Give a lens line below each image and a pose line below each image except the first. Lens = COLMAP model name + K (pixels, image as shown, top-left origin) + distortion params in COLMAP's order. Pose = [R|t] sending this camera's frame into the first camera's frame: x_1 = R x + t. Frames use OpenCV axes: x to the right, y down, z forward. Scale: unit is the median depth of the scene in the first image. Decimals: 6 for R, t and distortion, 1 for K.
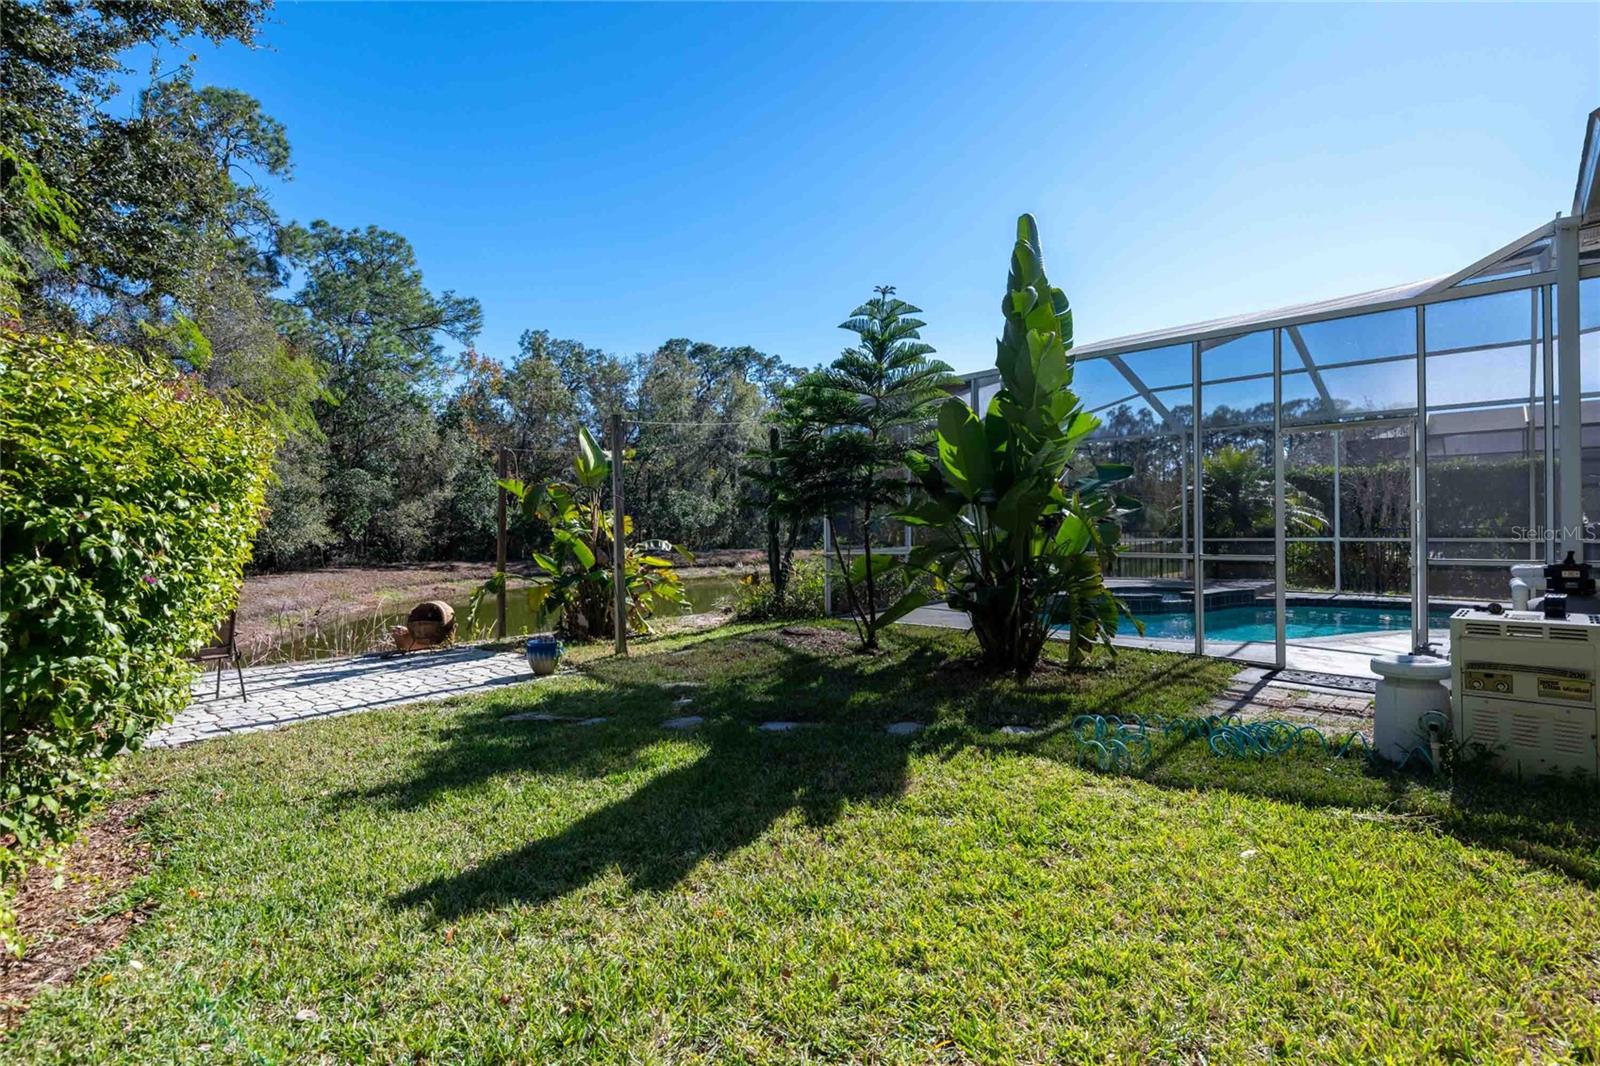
lens RADIAL K [[735.7, 0, 813.3], [0, 735.7, 534.4], [0, 0, 1]] dist [0.012032, -0.008712]
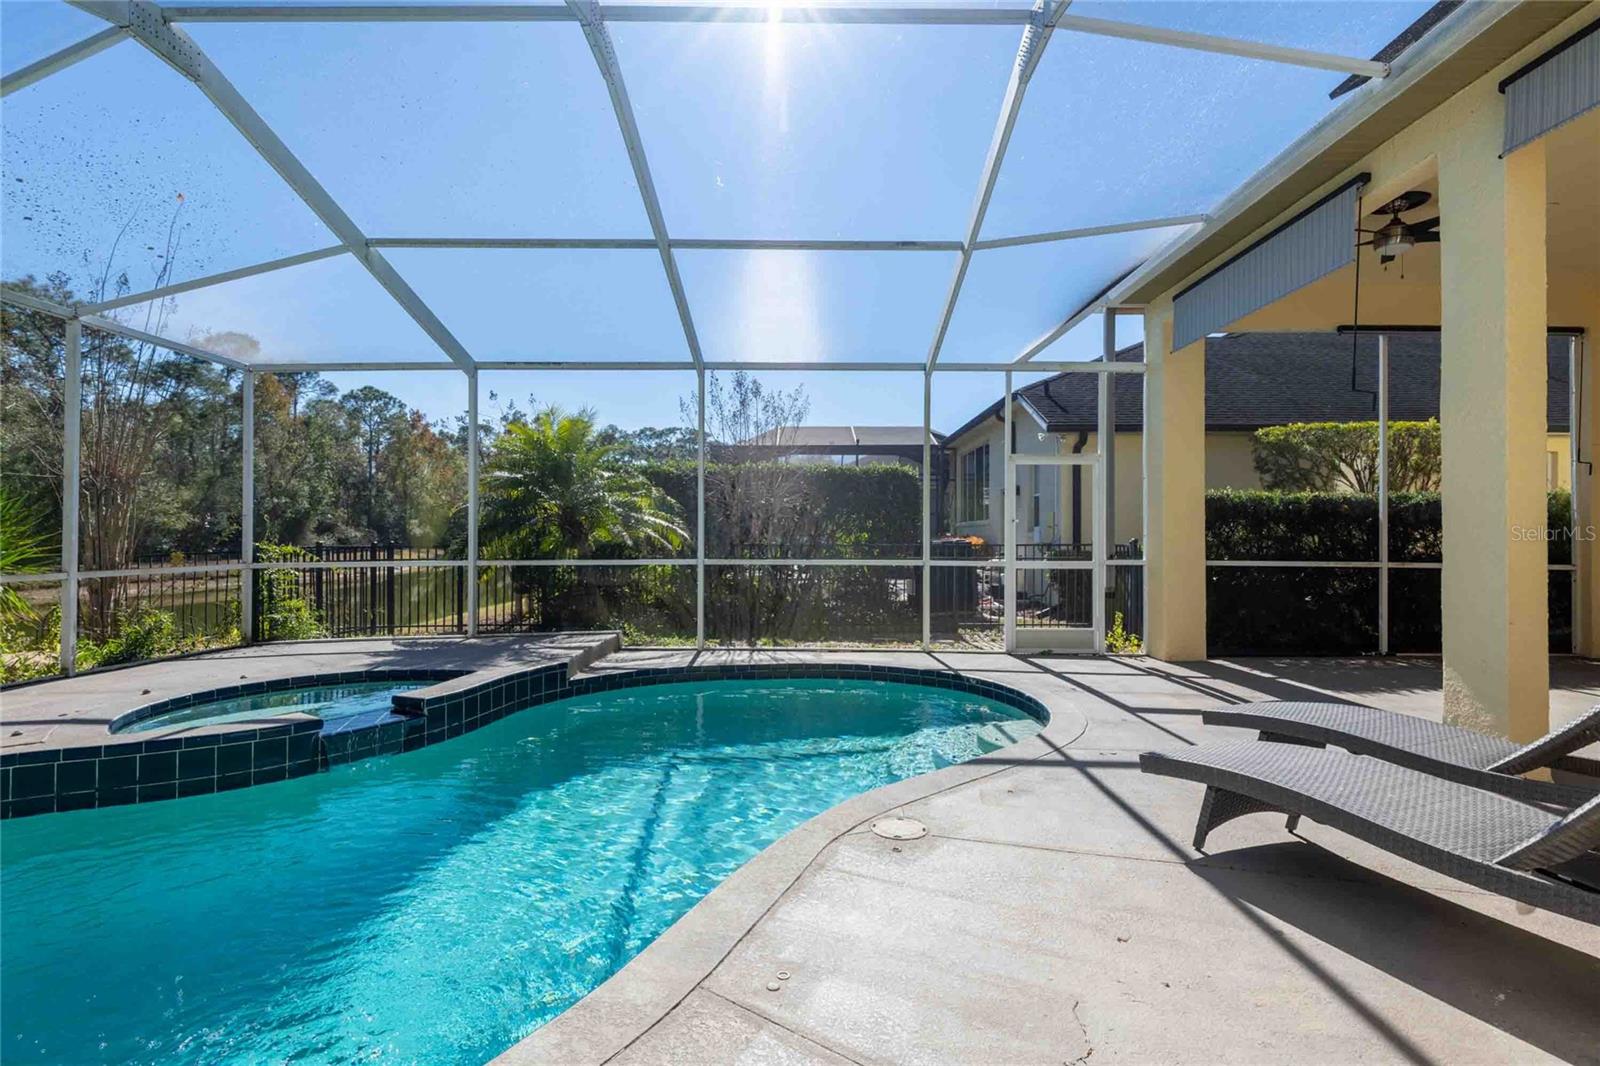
lens RADIAL K [[735.7, 0, 801.0], [0, 735.7, 539.9], [0, 0, 1]] dist [0.012032, -0.008712]
pose [[0.730304, 0.014851, 0.682961, 0.311793], [-0.008654, 0.999885, -0.012488, -0.005519], [-0.683067, 0.003210, 0.730348, 0.439553]]
